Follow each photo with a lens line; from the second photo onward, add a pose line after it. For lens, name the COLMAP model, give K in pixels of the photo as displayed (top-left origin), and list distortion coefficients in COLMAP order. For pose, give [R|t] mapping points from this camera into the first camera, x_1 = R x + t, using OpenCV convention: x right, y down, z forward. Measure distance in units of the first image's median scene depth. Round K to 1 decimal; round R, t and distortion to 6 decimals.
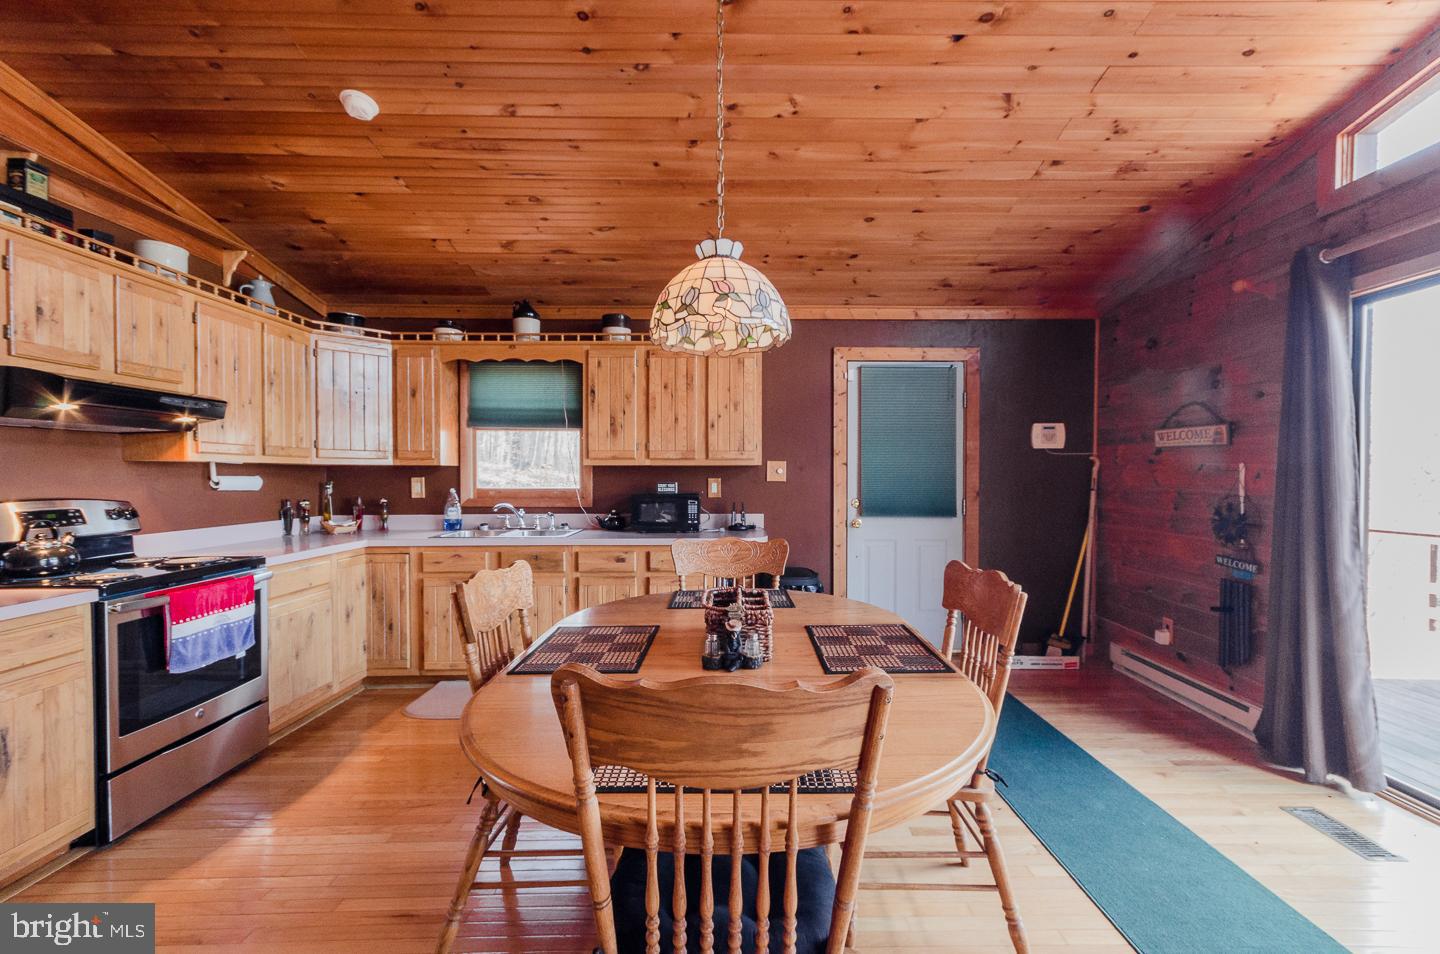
lens RADIAL K [[630.6, 0, 733.6], [0, 630.6, 486.5], [0, 0, 1]] dist [0.001551, 0.000222]
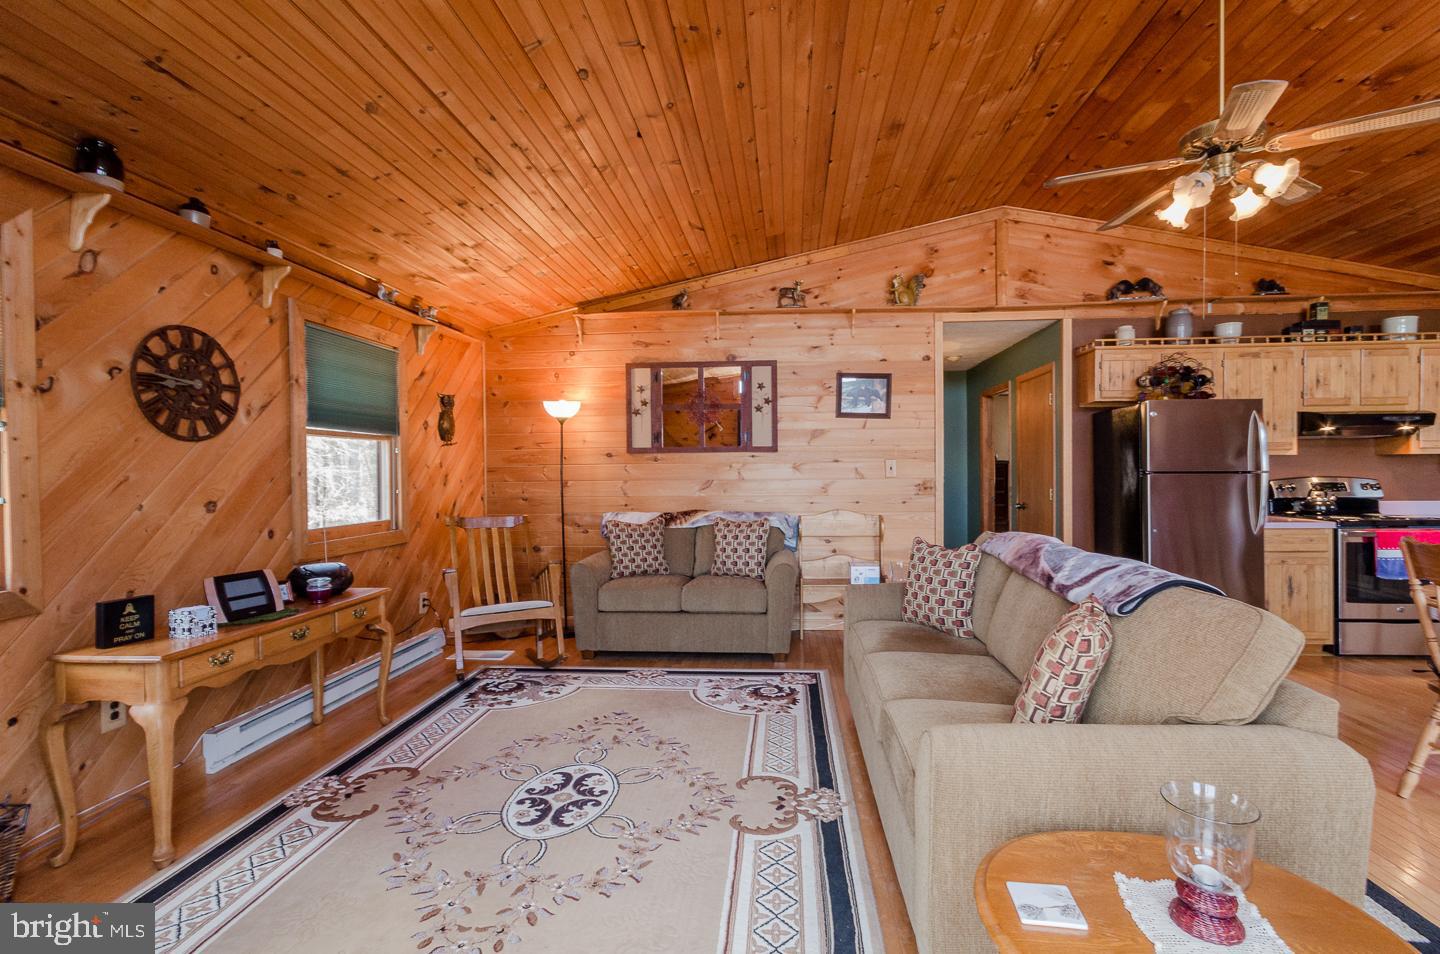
lens RADIAL K [[630.6, 0, 733.0], [0, 630.6, 481.6], [0, 0, 1]] dist [0.001551, 0.000222]
pose [[-0.086109, 0.019014, -0.996104, 0.607031], [-0.008851, 0.999764, 0.019849, 0.008429], [0.996246, 0.010526, -0.085921, -0.383161]]
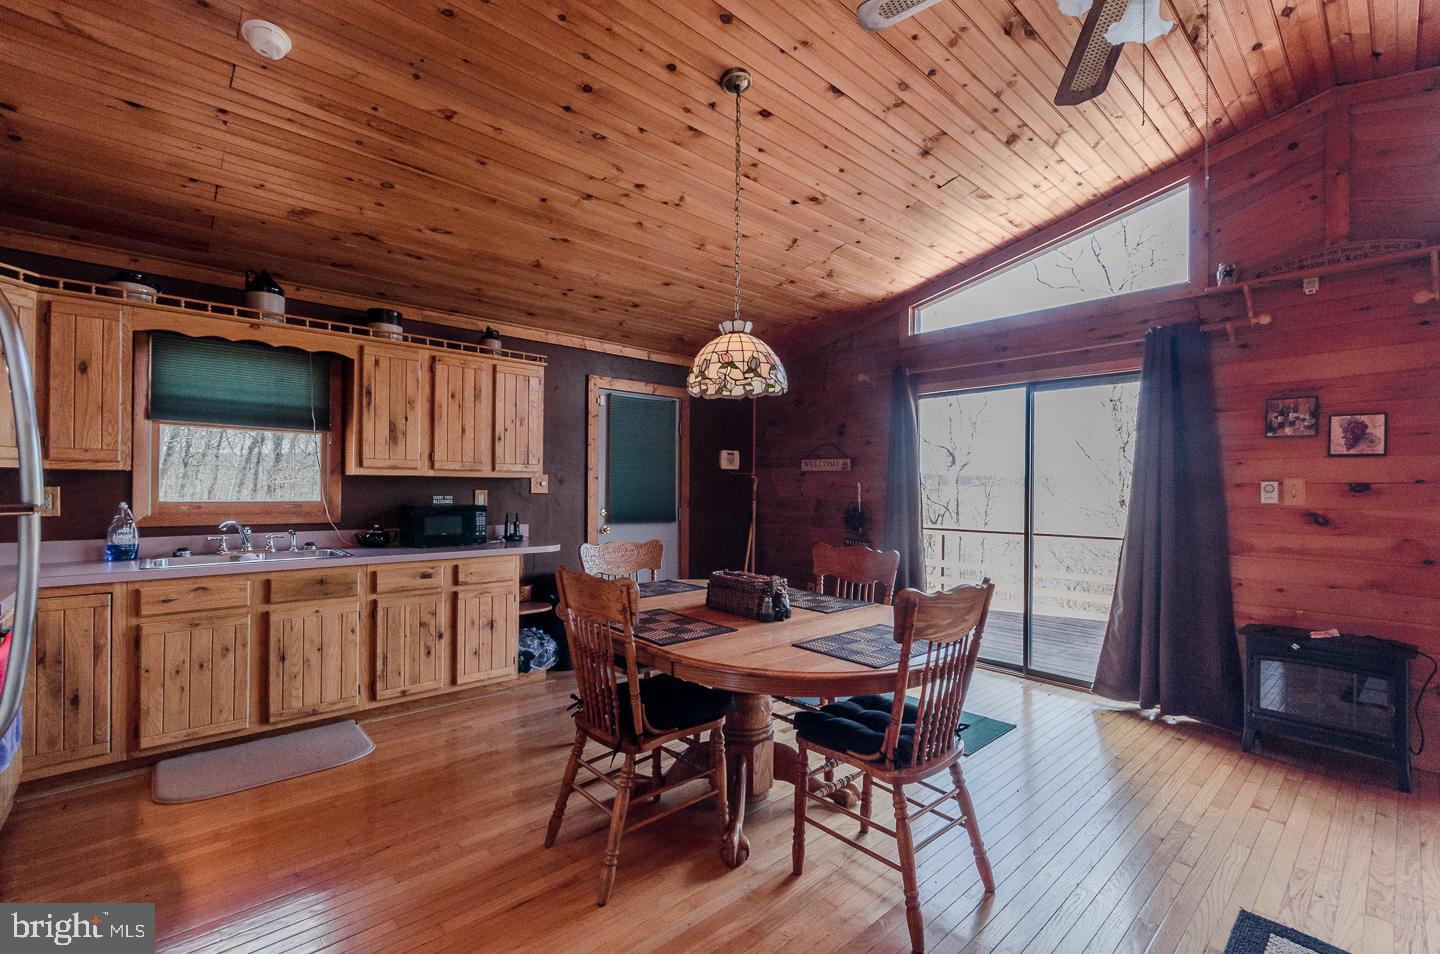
lens RADIAL K [[630.6, 0, 730.9], [0, 630.6, 485.7], [0, 0, 1]] dist [0.001551, 0.000222]
pose [[0.742302, 0.009714, 0.669995, -0.456251], [0.004515, 0.999800, -0.019499, 0.001872], [-0.670050, 0.017499, 0.742109, -0.009274]]
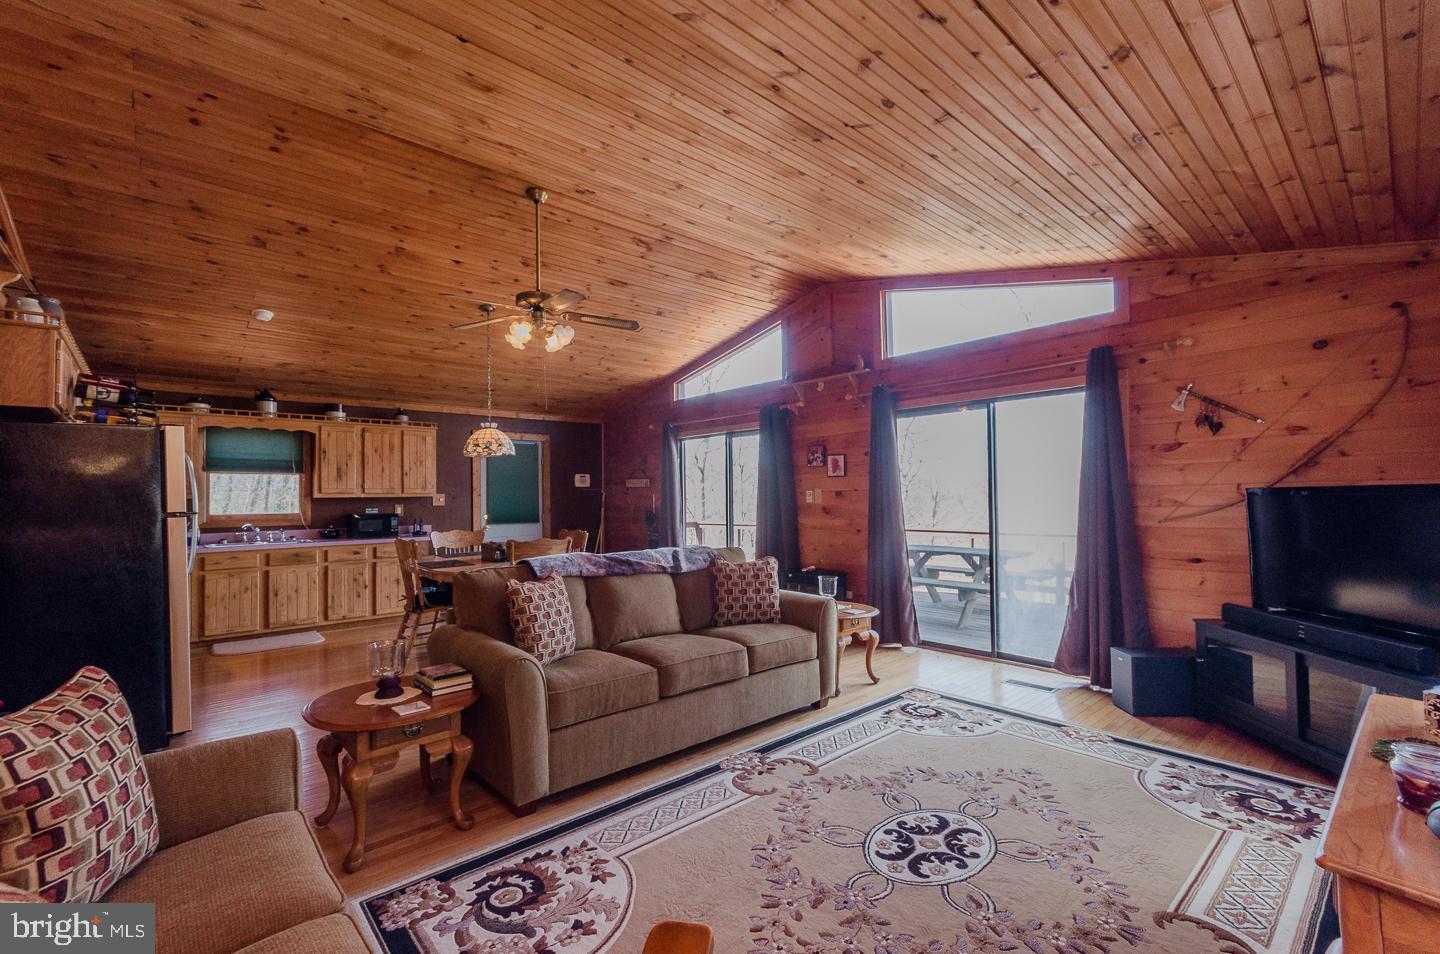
lens RADIAL K [[630.6, 0, 742.6], [0, 630.6, 484.5], [0, 0, 1]] dist [0.001551, 0.000222]
pose [[0.744711, 0.003205, 0.667379, -0.520393], [0.026836, 0.999036, -0.034744, 0.017864], [-0.666847, 0.043784, 0.743907, -0.938127]]
